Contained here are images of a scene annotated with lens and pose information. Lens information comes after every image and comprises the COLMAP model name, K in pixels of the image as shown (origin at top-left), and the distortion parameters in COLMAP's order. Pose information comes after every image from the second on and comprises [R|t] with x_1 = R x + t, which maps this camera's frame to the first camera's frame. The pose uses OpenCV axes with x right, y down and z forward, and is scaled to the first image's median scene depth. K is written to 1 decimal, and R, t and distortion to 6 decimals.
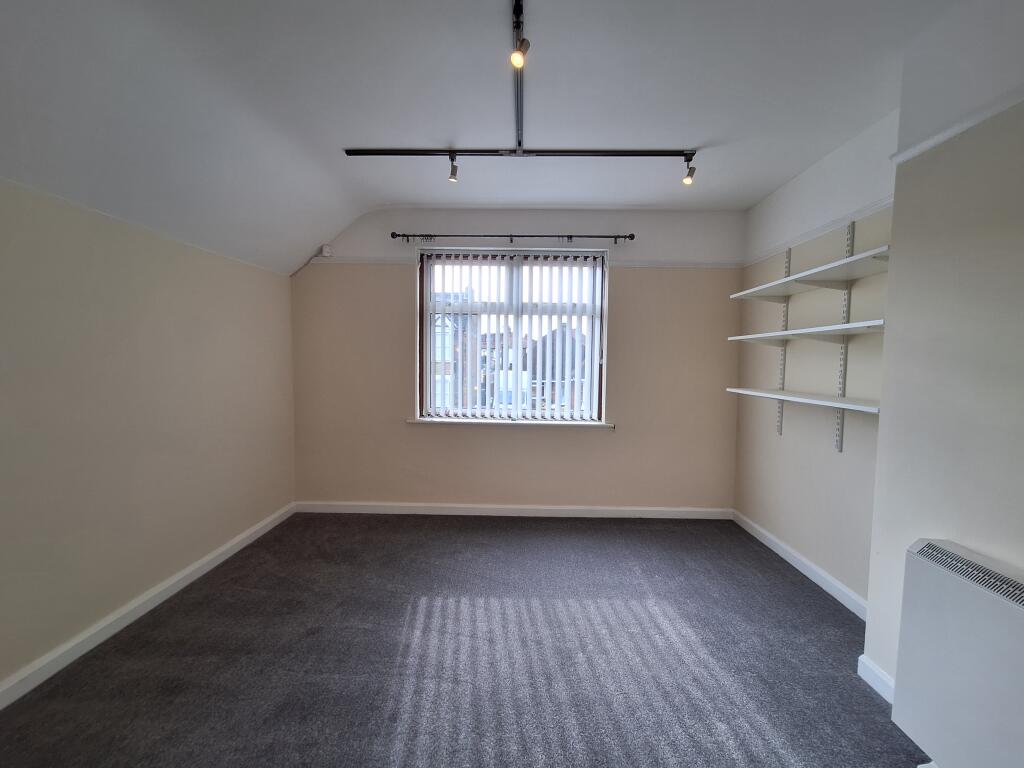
lens RADIAL K [[403.4, 0, 508.2], [0, 403.4, 386.2], [0, 0, 1]] dist [0.000564, 0.000346]
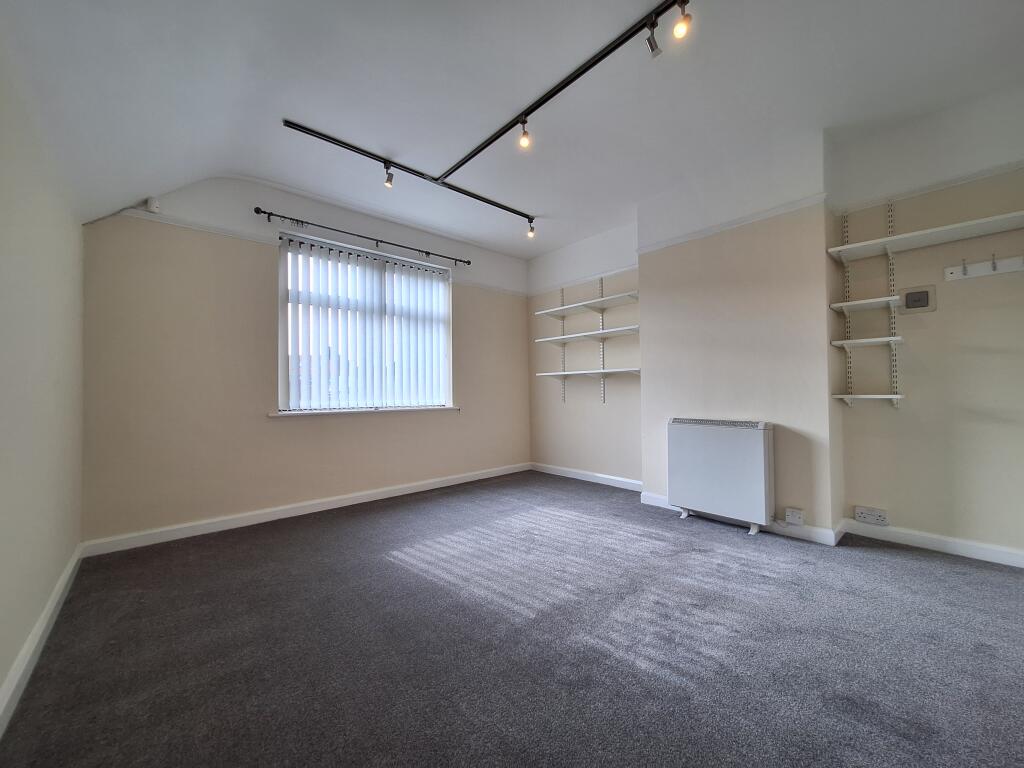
lens RADIAL K [[403.4, 0, 512.2], [0, 403.4, 383.0], [0, 0, 1]] dist [0.000564, 0.000346]
pose [[0.732660, -0.008746, 0.680539, -0.672297], [0.063743, 0.996404, -0.055820, 0.144856], [-0.677603, 0.084277, 0.730583, -0.042439]]
